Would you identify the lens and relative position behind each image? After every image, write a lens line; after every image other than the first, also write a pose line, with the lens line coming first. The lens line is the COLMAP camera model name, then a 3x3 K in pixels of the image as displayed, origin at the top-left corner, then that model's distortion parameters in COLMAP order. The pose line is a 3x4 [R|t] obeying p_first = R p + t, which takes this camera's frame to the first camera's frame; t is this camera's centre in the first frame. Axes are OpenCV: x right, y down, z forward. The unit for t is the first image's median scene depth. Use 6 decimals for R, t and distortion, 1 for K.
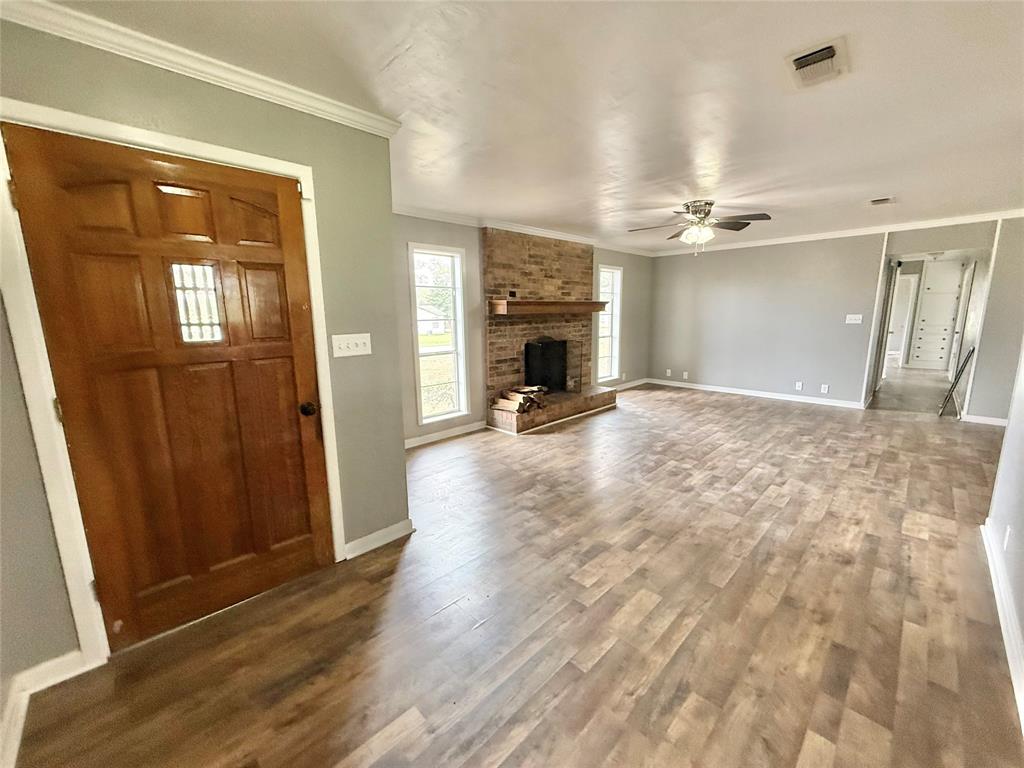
lens RADIAL K [[409.7, 0, 508.7], [0, 409.7, 383.6], [0, 0, 1]] dist [0.001556, -0.000466]
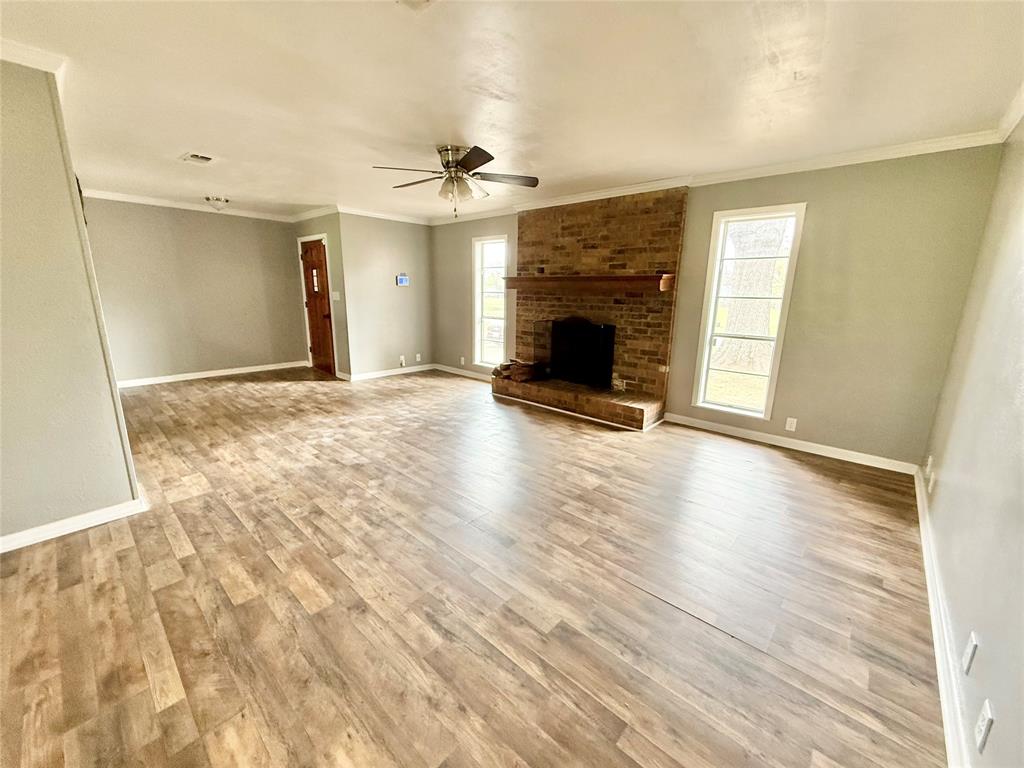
lens RADIAL K [[409.7, 0, 515.3], [0, 409.7, 382.6], [0, 0, 1]] dist [0.001556, -0.000466]
pose [[0.057733, 0.236397, -0.969940, 1.368844], [-0.190436, 0.956328, 0.221745, -0.209773], [0.980001, 0.171909, 0.100230, 1.126685]]
